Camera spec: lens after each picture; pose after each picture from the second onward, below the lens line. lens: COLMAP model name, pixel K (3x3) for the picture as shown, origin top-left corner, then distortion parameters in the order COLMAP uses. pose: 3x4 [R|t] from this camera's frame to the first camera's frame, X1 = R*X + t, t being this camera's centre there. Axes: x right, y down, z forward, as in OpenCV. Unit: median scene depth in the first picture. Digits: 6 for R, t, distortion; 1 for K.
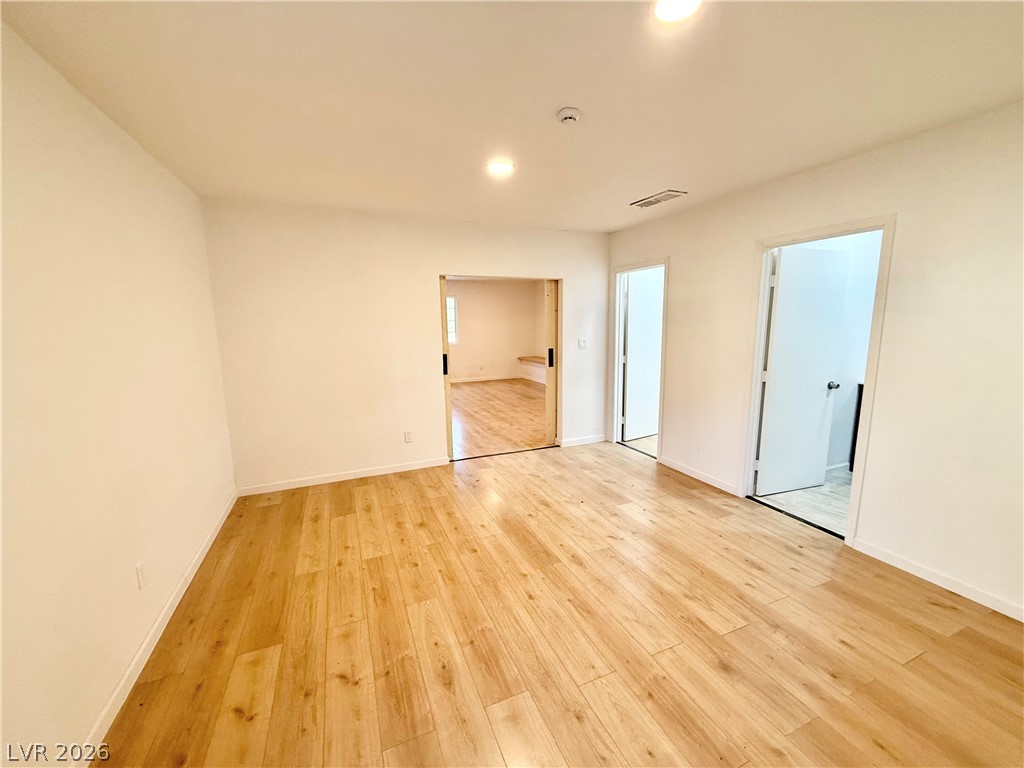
lens RADIAL K [[409.4, 0, 512.0], [0, 409.4, 384.6], [0, 0, 1]] dist [-0.002654, -0.000077]
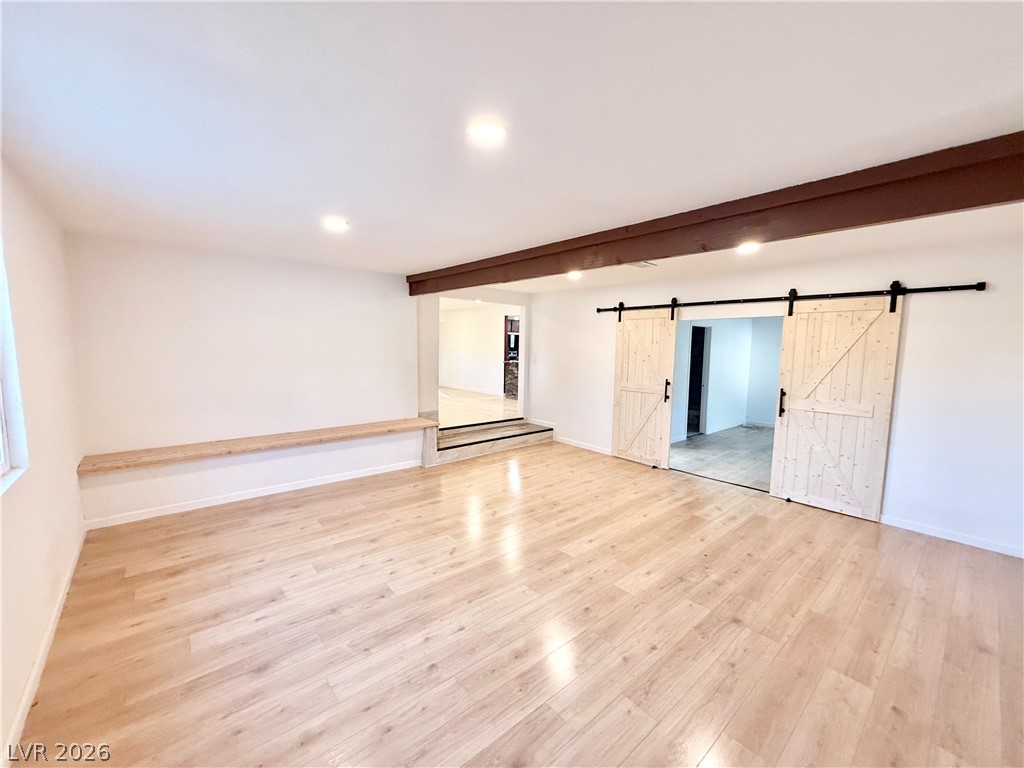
lens RADIAL K [[409.4, 0, 512.7], [0, 409.4, 386.0], [0, 0, 1]] dist [-0.002654, -0.000077]
pose [[-0.308974, -0.069126, 0.948555, -0.882235], [0.140778, 0.983044, 0.117495, -0.282899], [-0.940594, 0.169839, -0.294003, 1.876965]]
